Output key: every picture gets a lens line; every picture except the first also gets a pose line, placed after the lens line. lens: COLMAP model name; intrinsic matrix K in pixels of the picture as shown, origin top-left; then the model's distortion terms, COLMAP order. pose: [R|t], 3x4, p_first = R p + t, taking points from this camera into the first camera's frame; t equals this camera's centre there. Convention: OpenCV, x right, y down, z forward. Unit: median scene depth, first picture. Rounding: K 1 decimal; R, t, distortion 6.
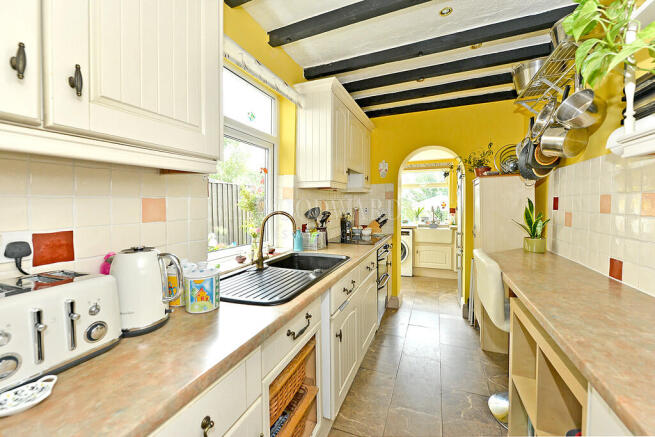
lens RADIAL K [[258.6, 0, 327.4], [0, 258.6, 214.6], [0, 0, 1]] dist [-0.009731, -0.000248]
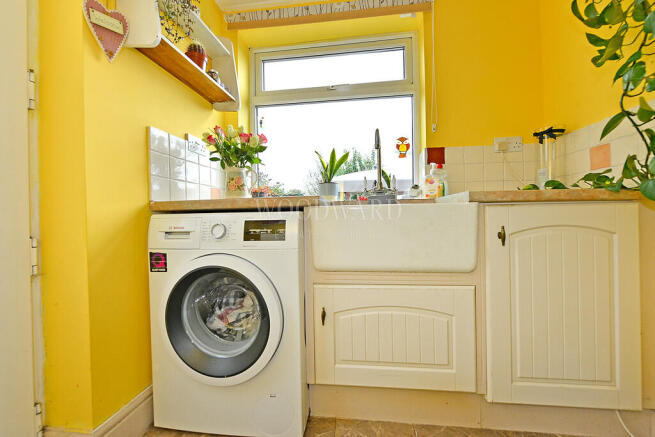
lens RADIAL K [[258.6, 0, 328.9], [0, 258.6, 216.6], [0, 0, 1]] dist [-0.009731, -0.000248]
pose [[0.963167, -0.019447, 0.268199, 0.295796], [0.026987, 0.999337, -0.024455, 0.067655], [-0.267546, 0.030792, 0.963053, 0.787894]]
